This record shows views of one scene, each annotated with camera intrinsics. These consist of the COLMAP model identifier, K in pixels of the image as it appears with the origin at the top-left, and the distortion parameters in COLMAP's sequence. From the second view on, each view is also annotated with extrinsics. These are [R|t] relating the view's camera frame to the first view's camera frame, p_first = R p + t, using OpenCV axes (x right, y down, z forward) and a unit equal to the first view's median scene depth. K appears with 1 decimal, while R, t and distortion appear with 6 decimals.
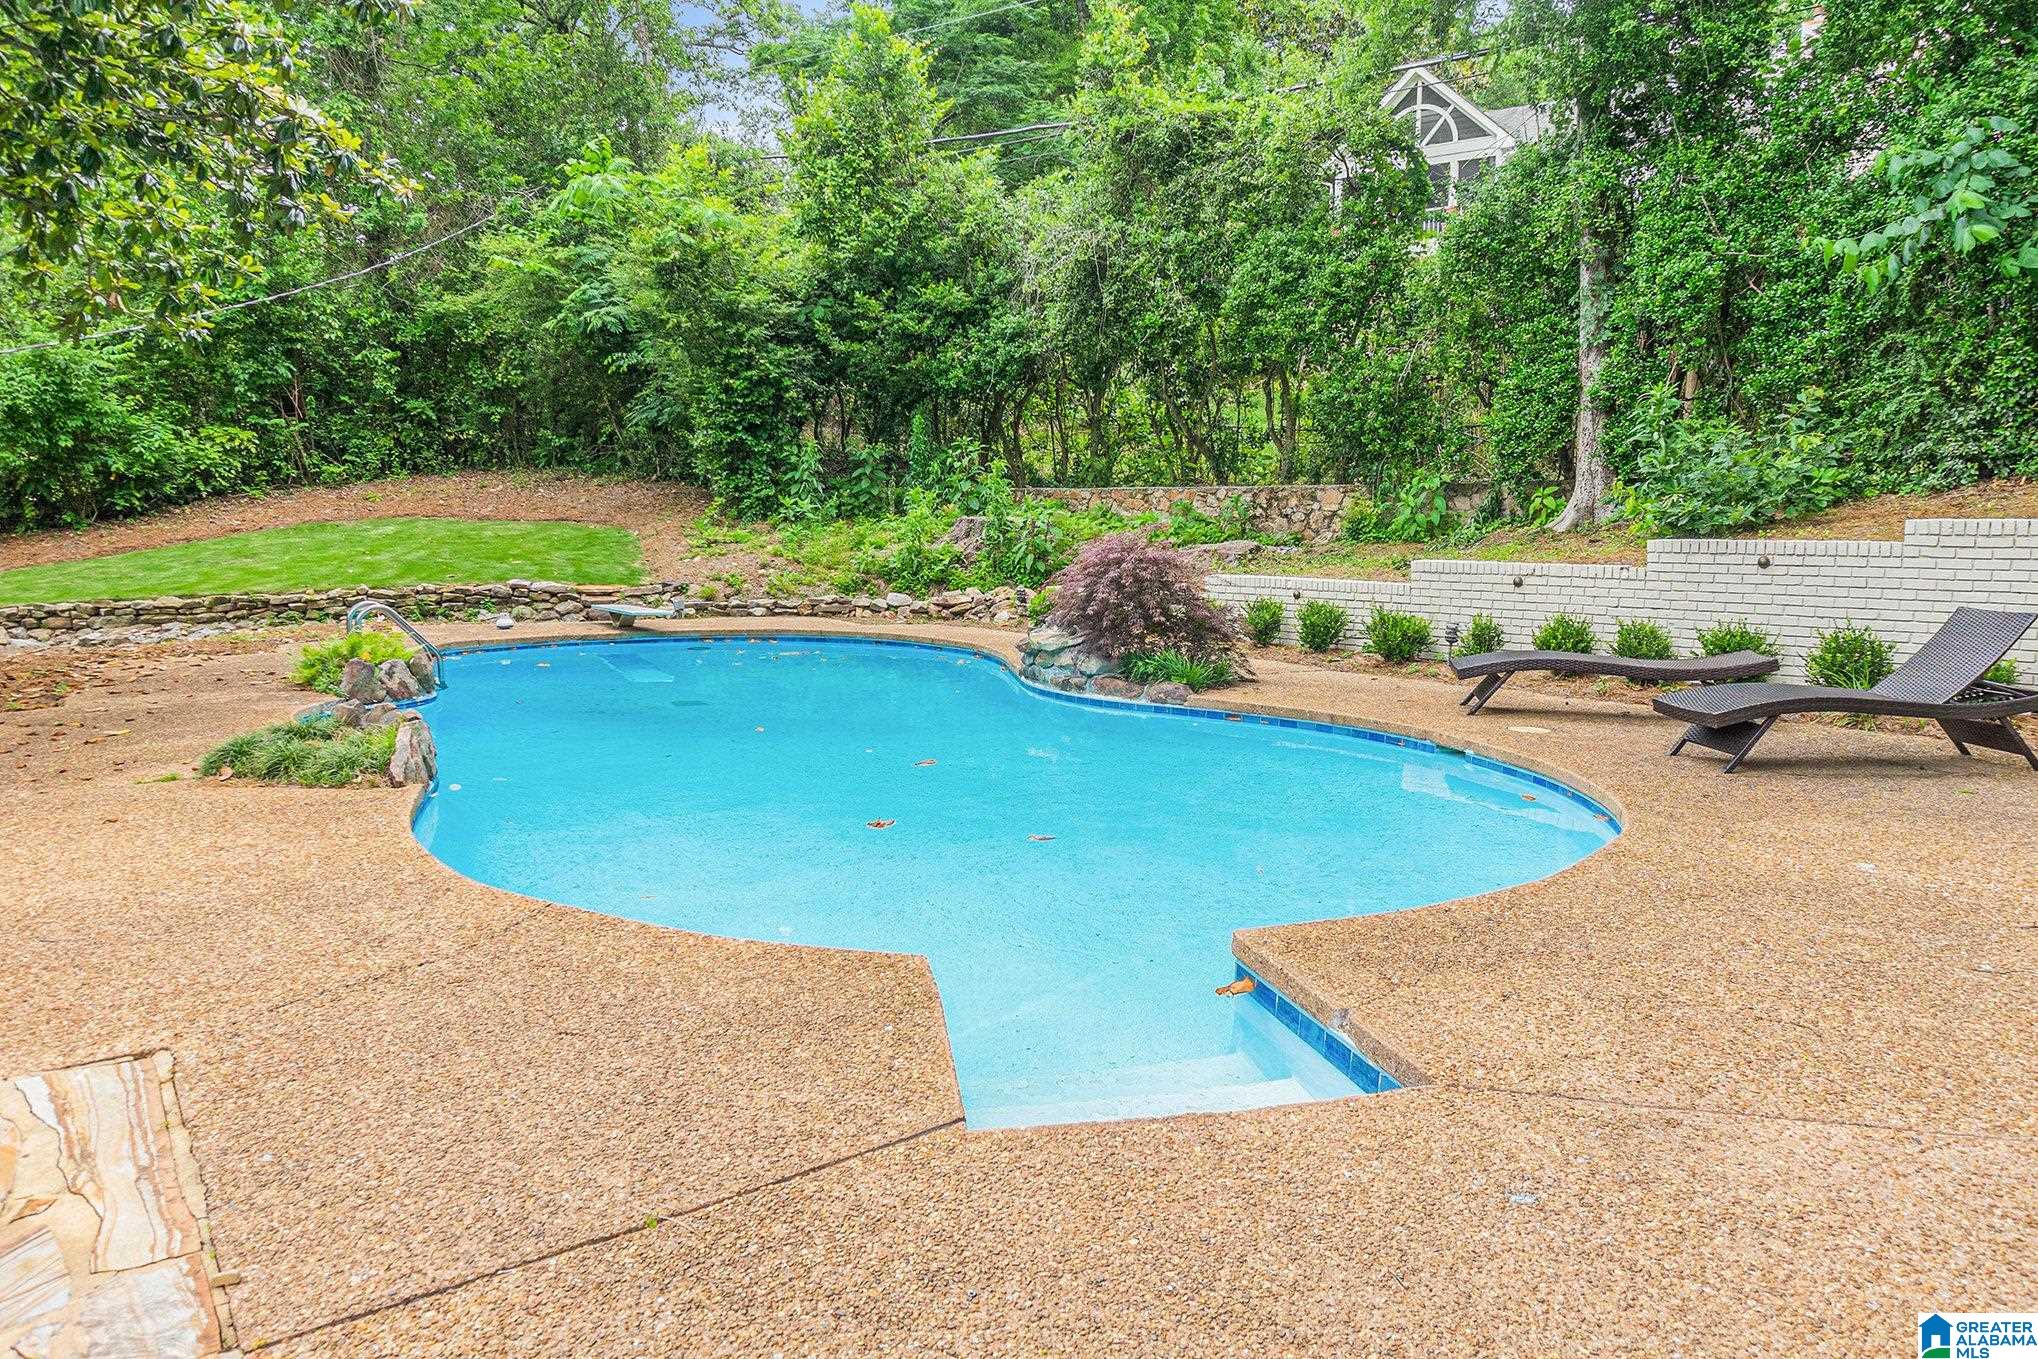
lens RADIAL K [[1373.4, 0, 1012.2], [0, 1373.4, 676.1], [0, 0, 1]] dist [-0.034082, 0.001277]
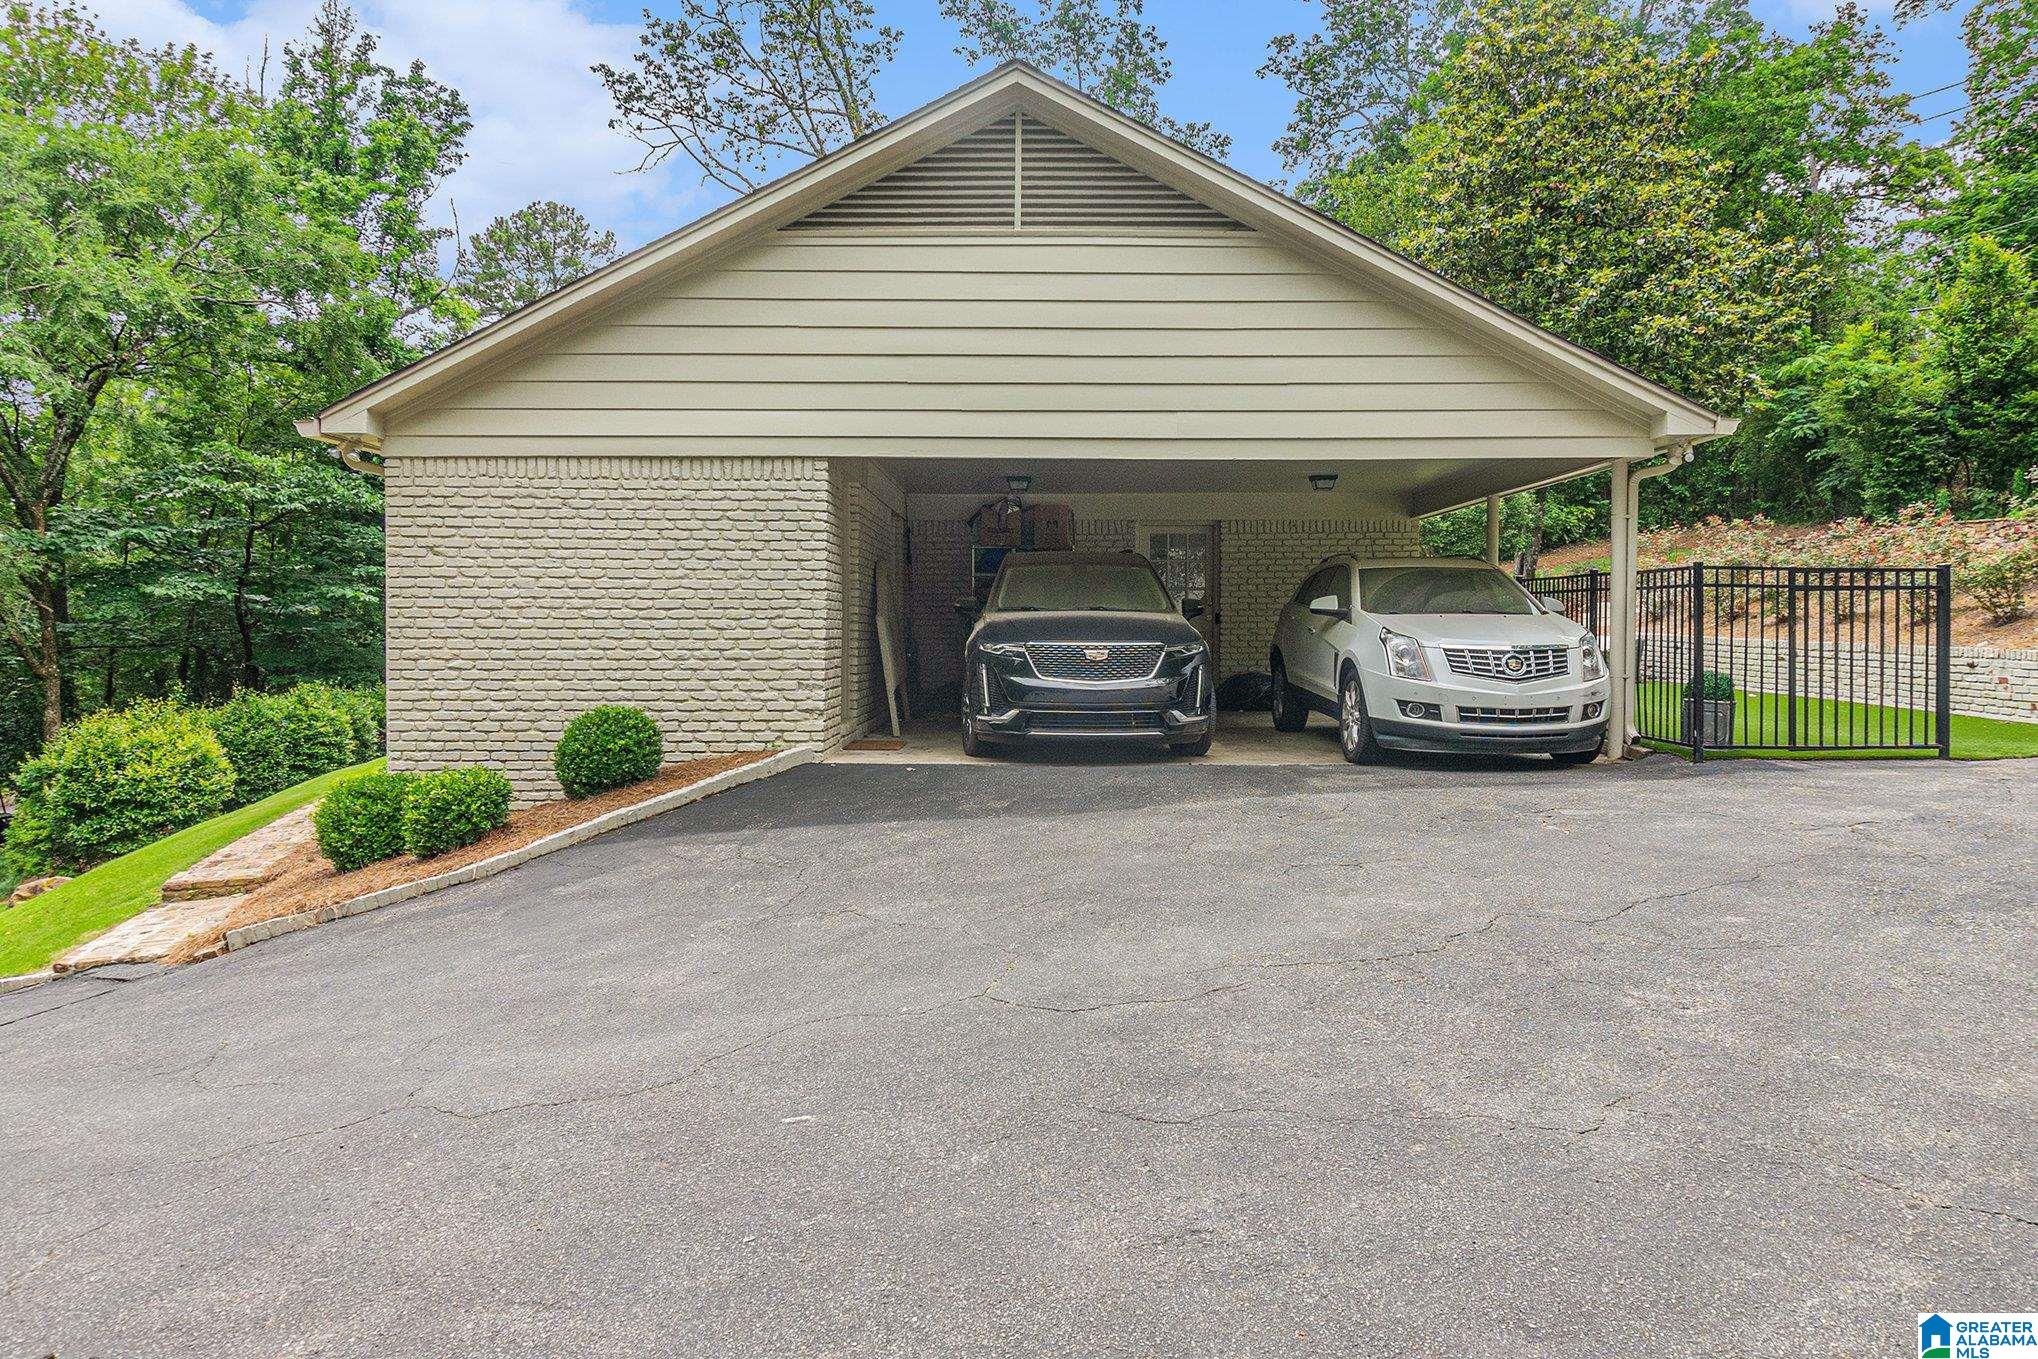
lens RADIAL K [[1373.4, 0, 1022.7], [0, 1373.4, 660.4], [0, 0, 1]] dist [-0.034082, 0.001277]
pose [[0.734476, 0.005895, -0.678609, 0.149000], [-0.065554, 0.995902, -0.062300, 0.211685], [0.675461, 0.090244, 0.731853, -0.949965]]
